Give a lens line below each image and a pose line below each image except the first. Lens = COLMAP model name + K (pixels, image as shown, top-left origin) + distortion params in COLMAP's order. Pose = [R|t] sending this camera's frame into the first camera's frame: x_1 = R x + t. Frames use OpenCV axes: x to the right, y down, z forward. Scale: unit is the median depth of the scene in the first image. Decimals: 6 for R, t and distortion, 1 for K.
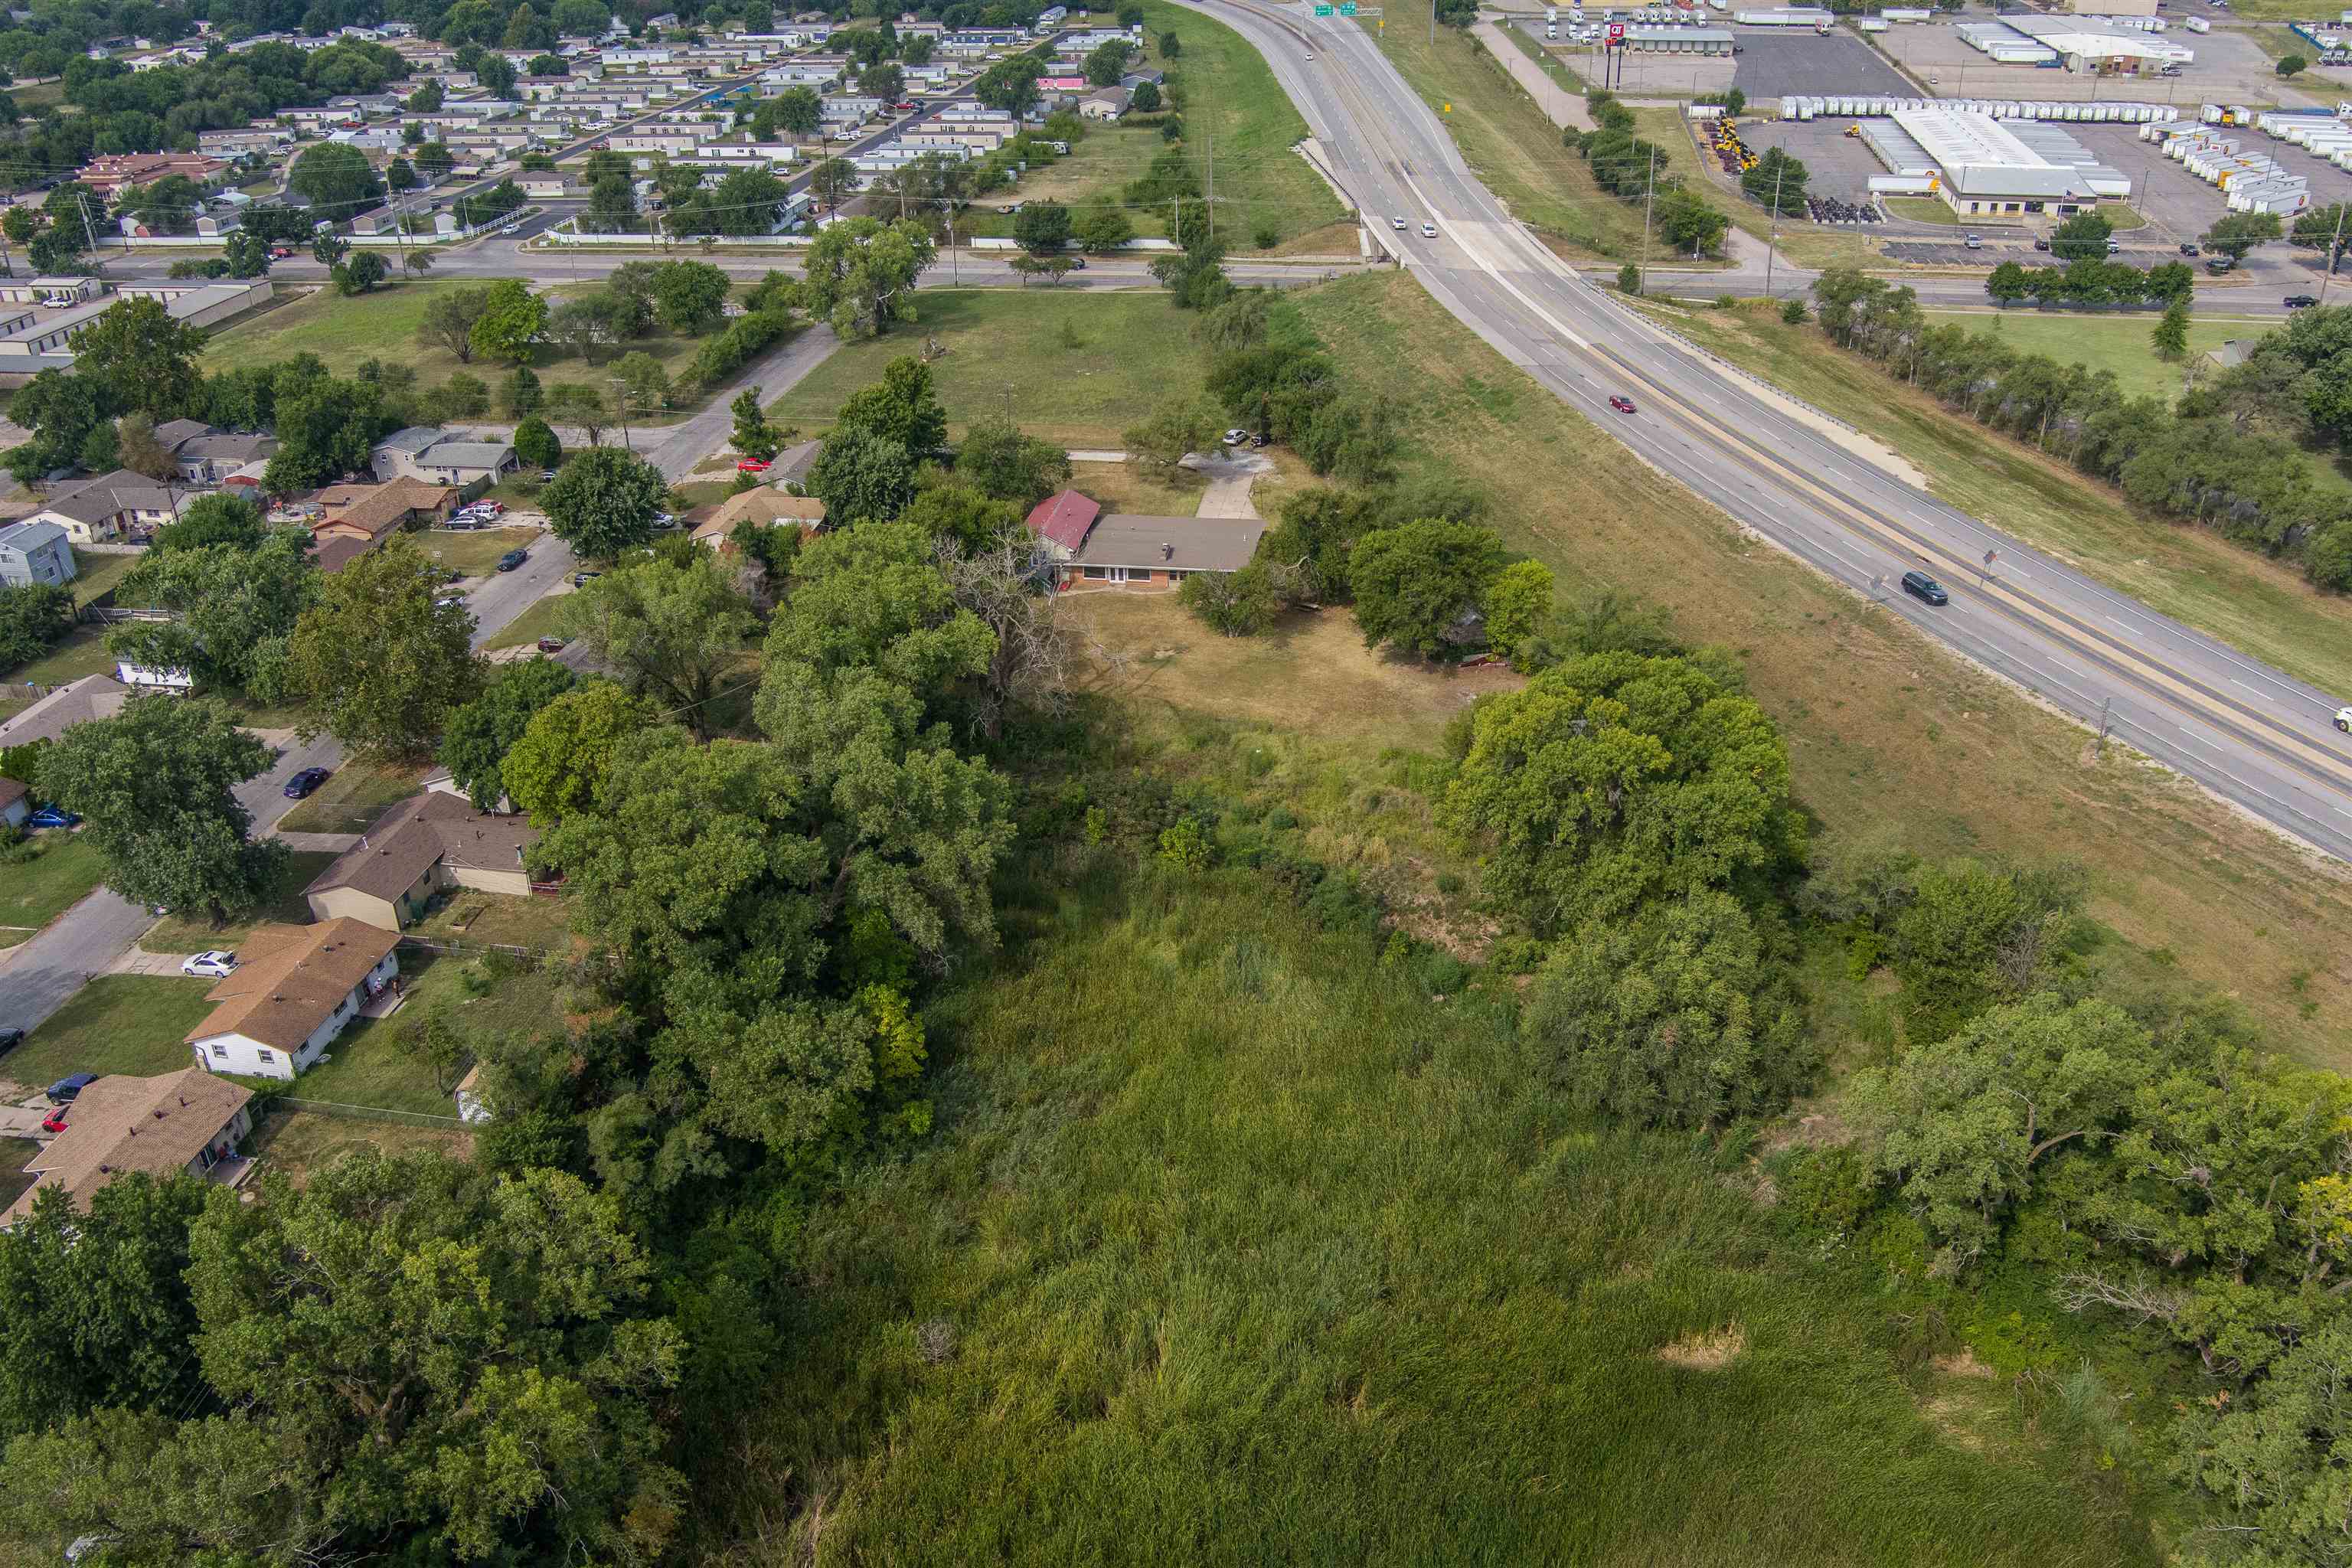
lens RADIAL K [[1913.6, 0, 1173.3], [0, 1913.6, 788.9], [0, 0, 1]] dist [-0.080318, 0.043406]
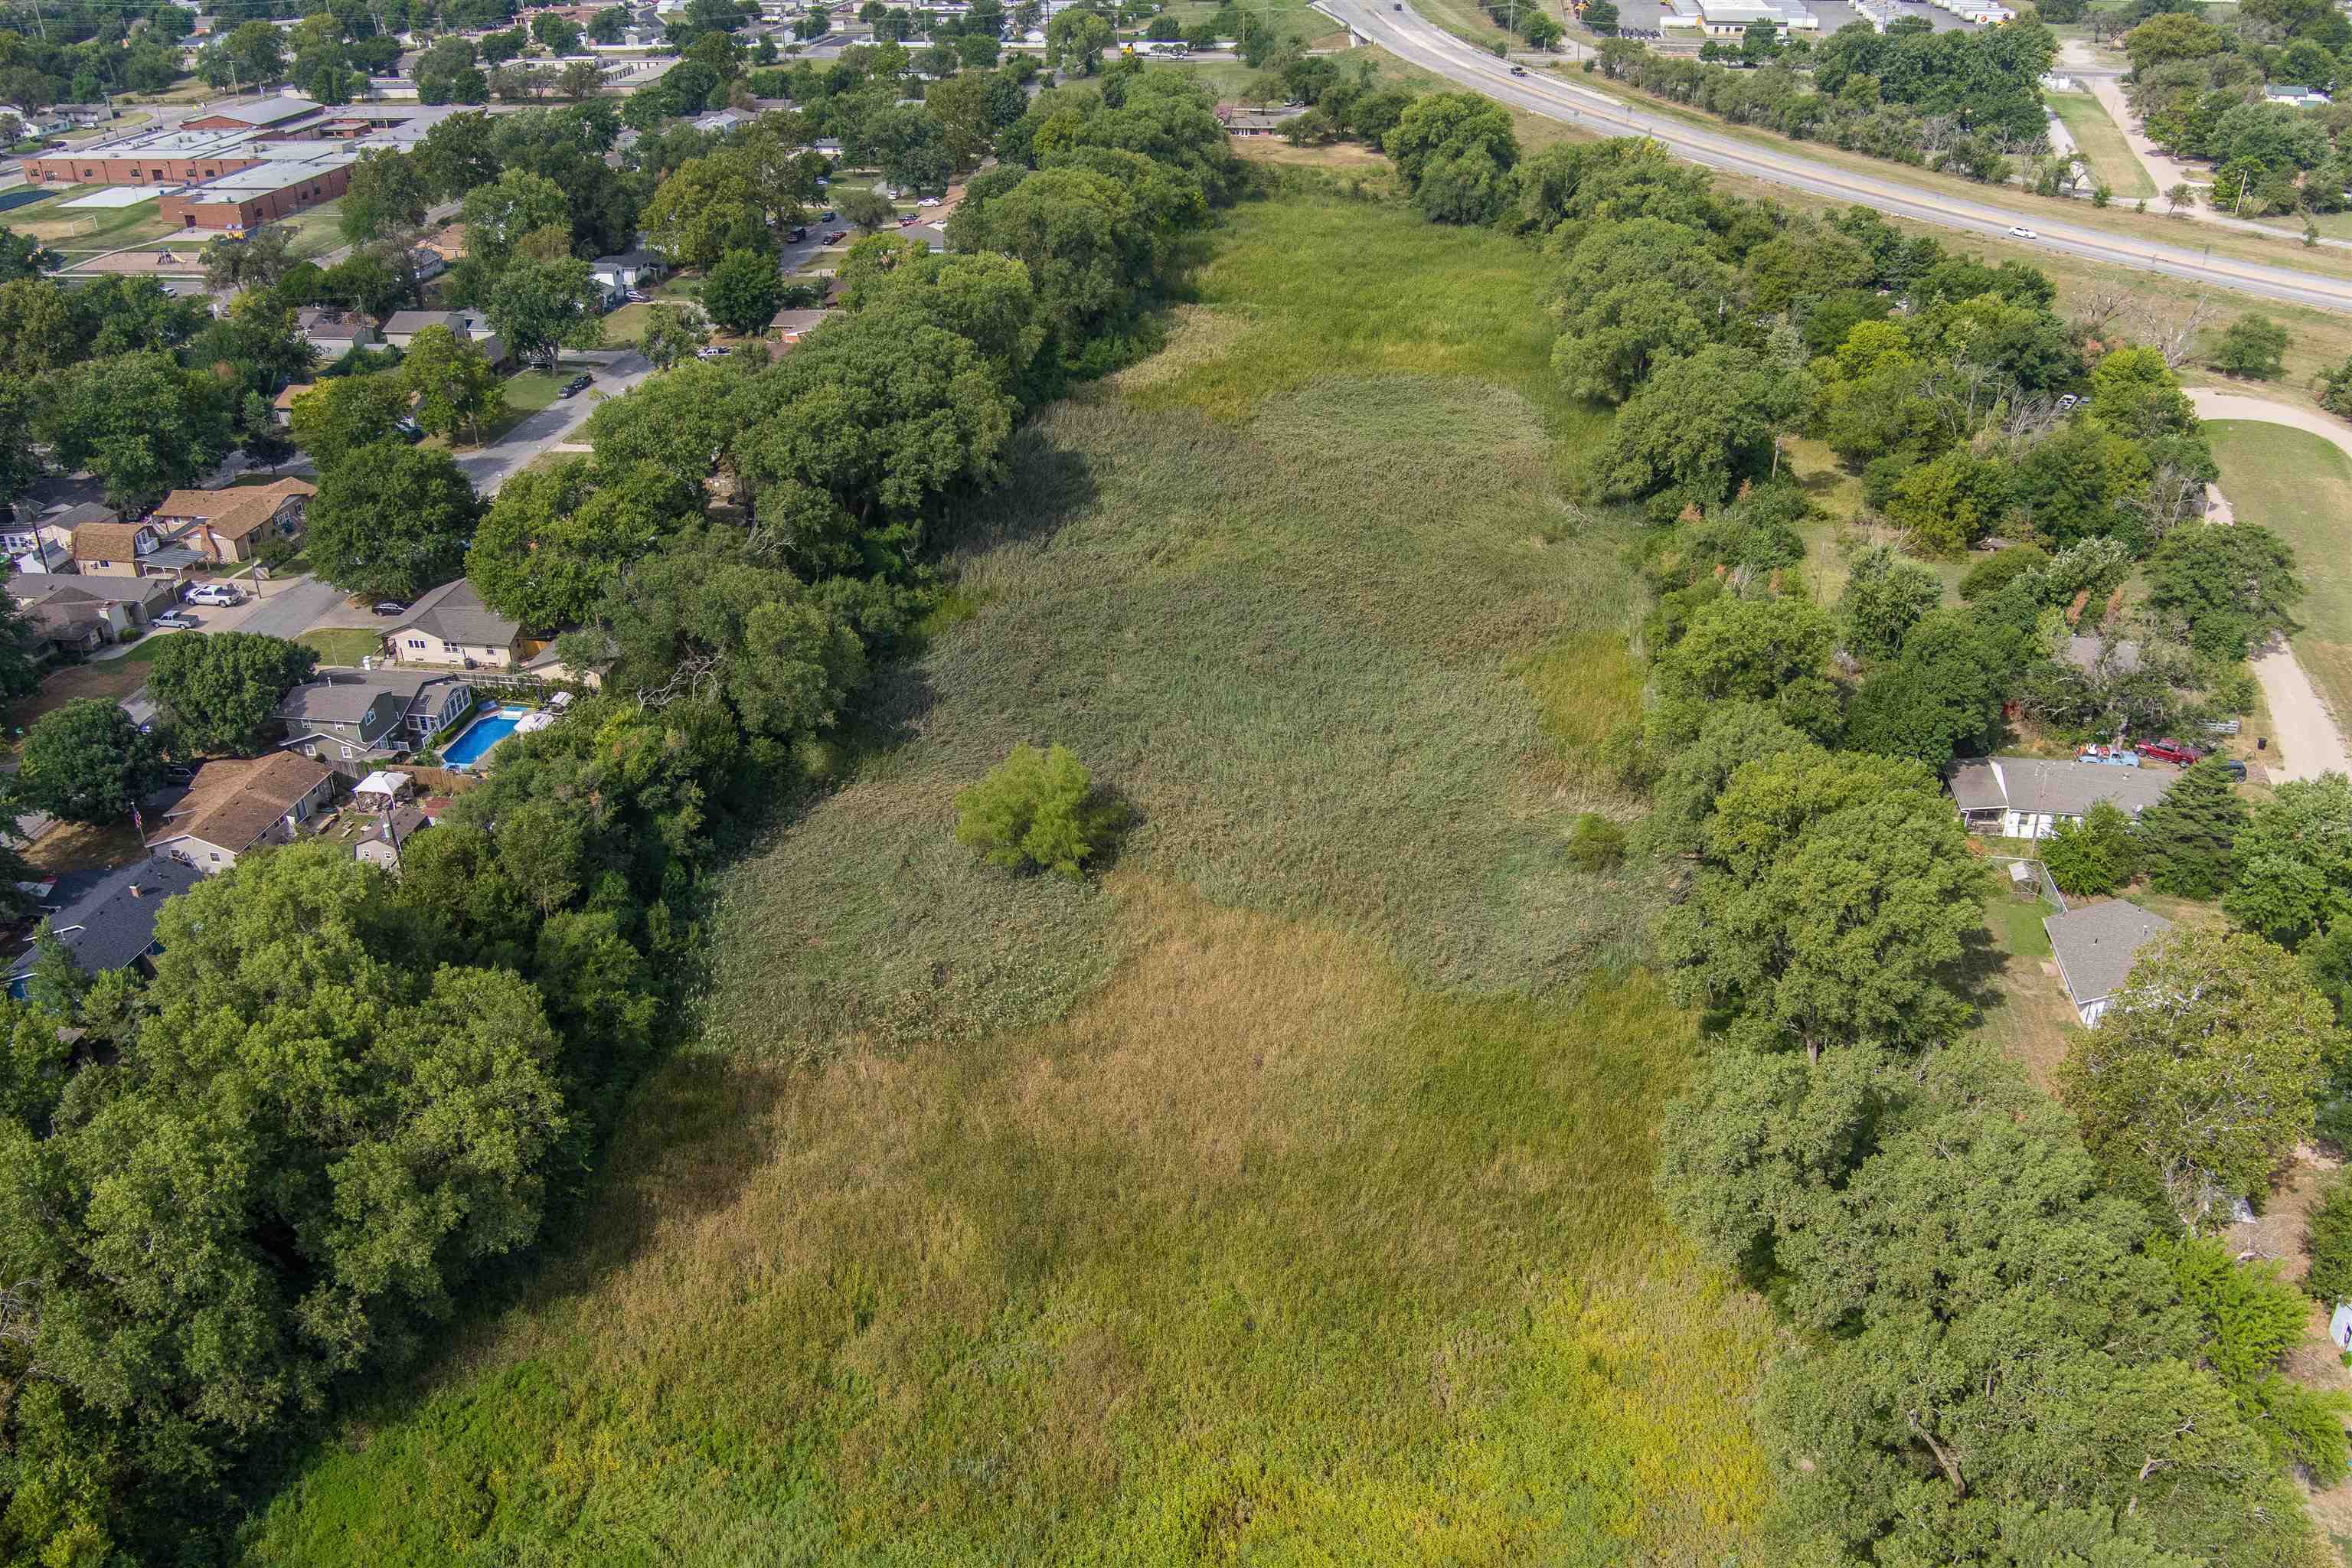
lens RADIAL K [[1913.6, 0, 1168.9], [0, 1913.6, 778.1], [0, 0, 1]] dist [-0.080318, 0.043406]
pose [[0.999927, 0.002413, 0.011820, -0.115761], [-0.002392, 0.999996, -0.001787, 0.522475], [-0.011824, 0.001759, 0.999929, -0.969424]]
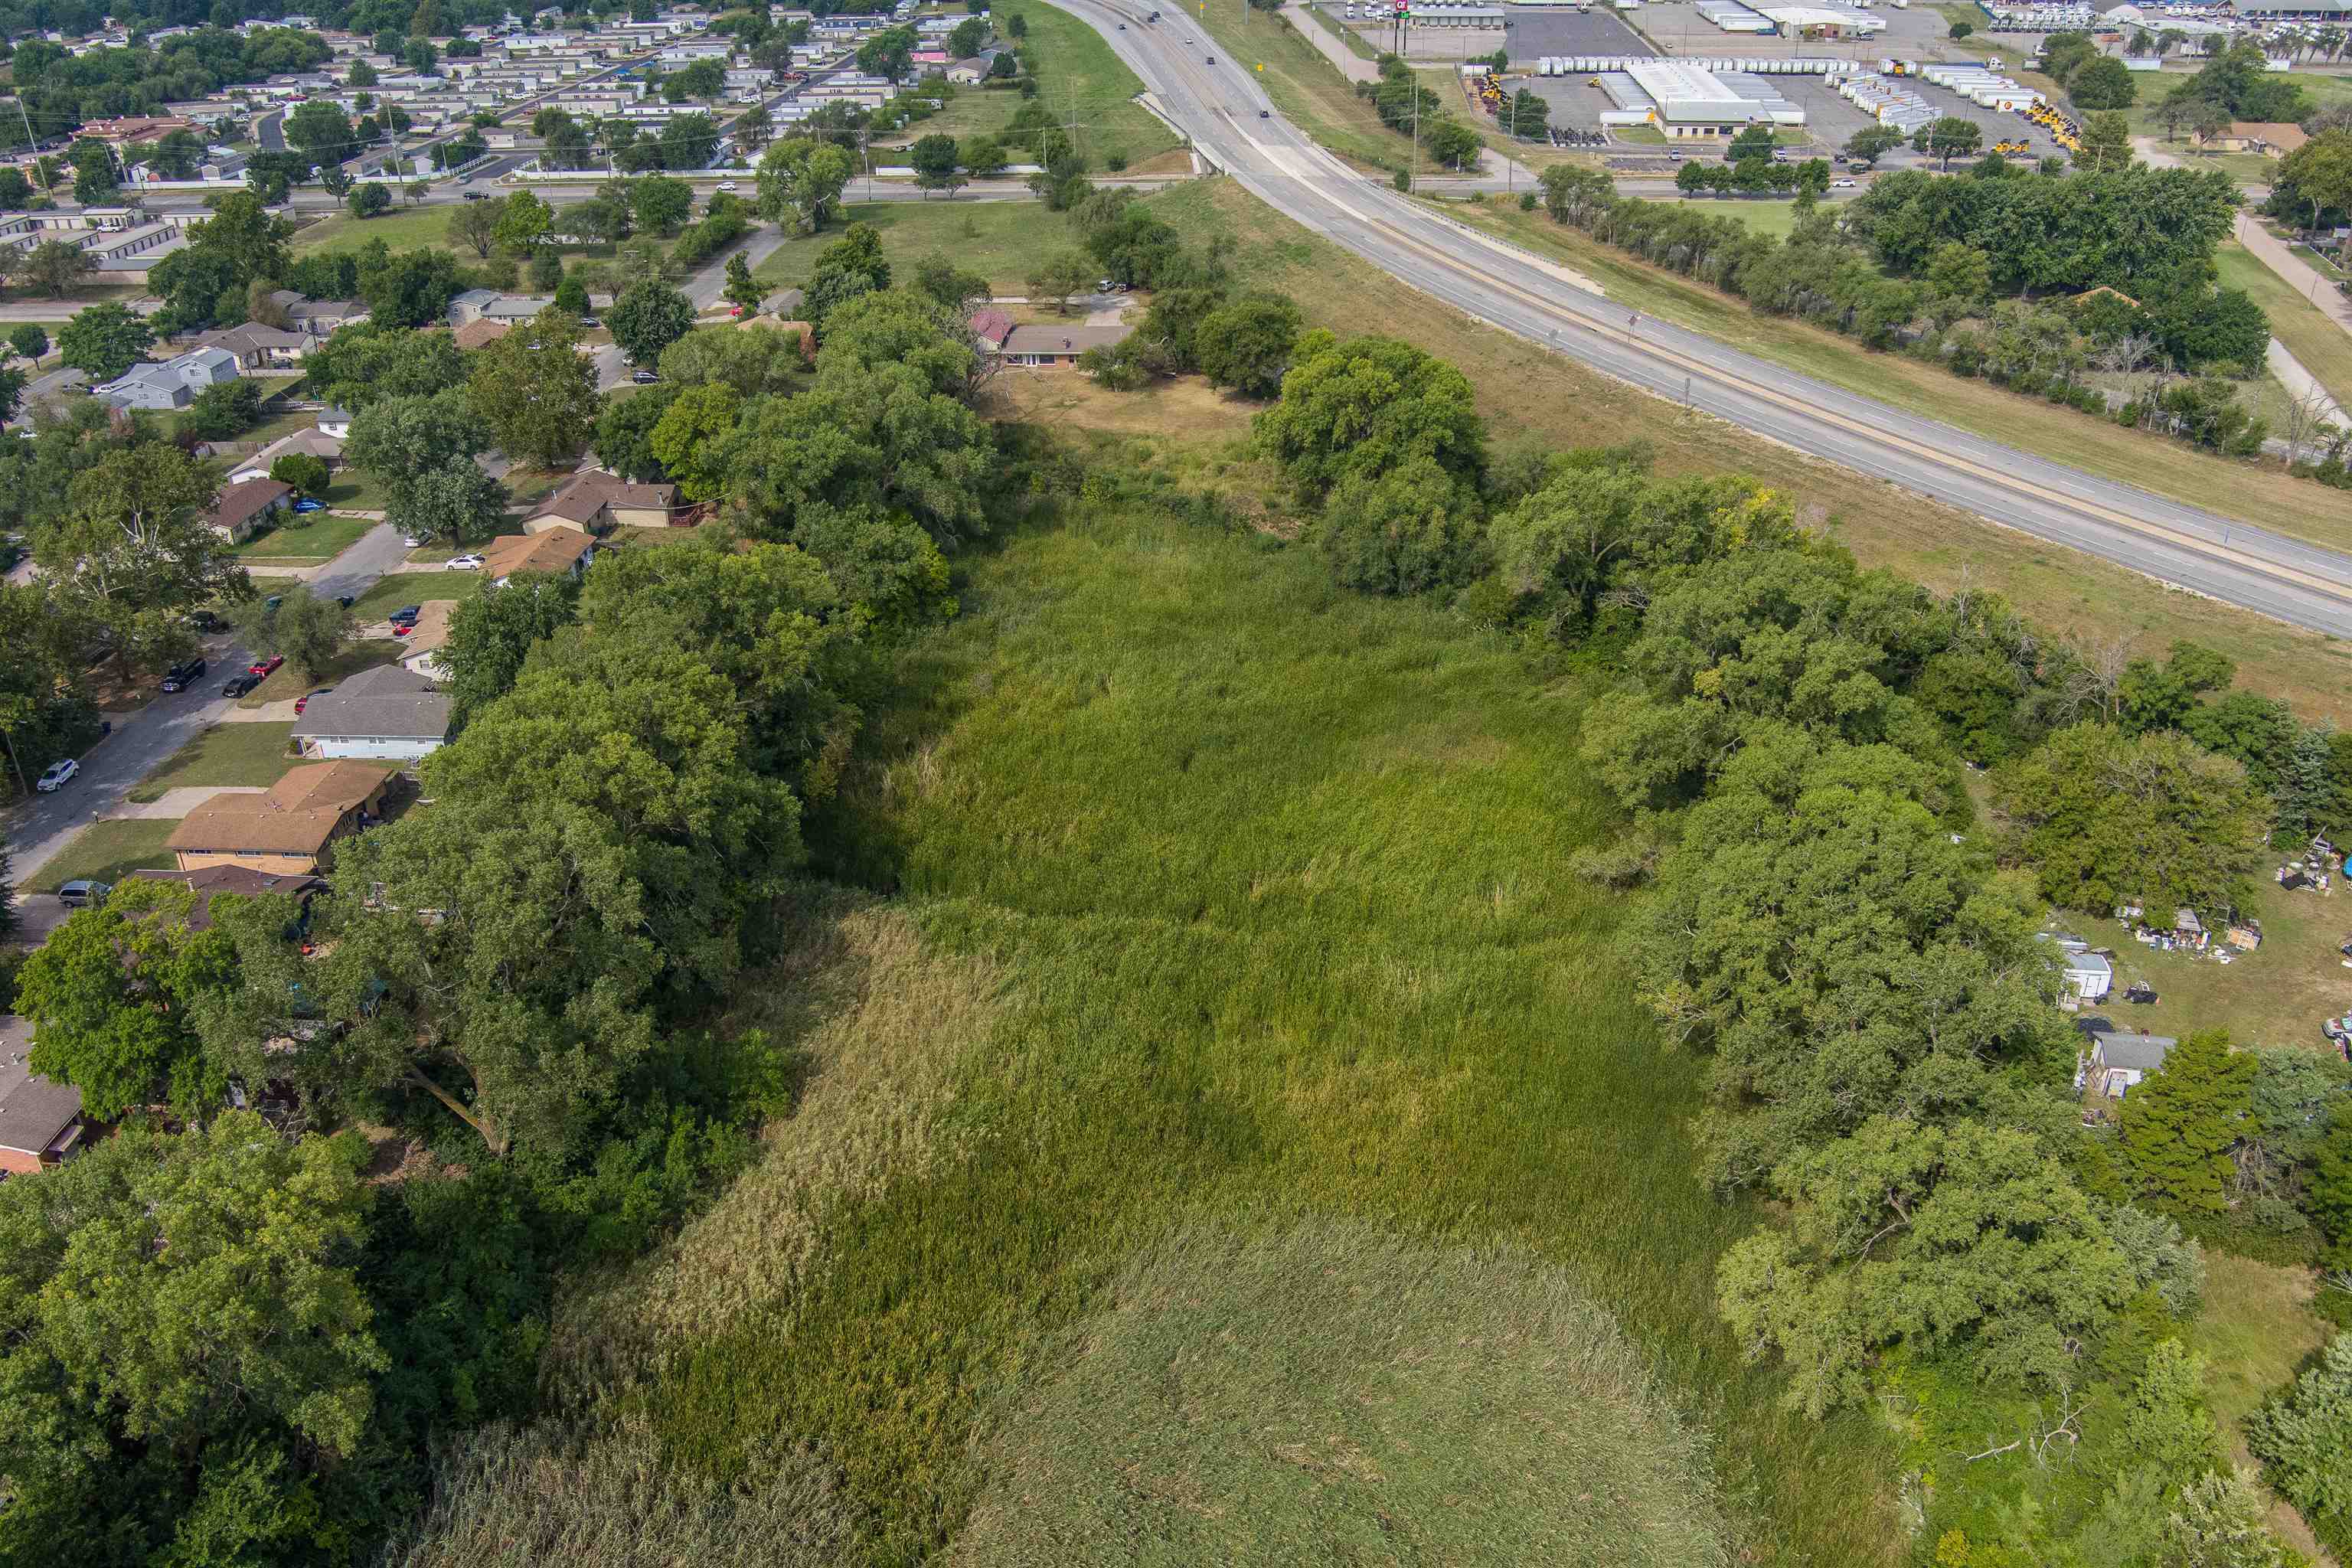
lens RADIAL K [[1913.6, 0, 1176.2], [0, 1913.6, 786.5], [0, 0, 1]] dist [-0.080318, 0.043406]
pose [[0.995916, -0.038197, 0.081802, -0.041064], [0.038708, 0.999240, -0.004672, 0.173539], [-0.081562, 0.007820, 0.996638, -0.327032]]
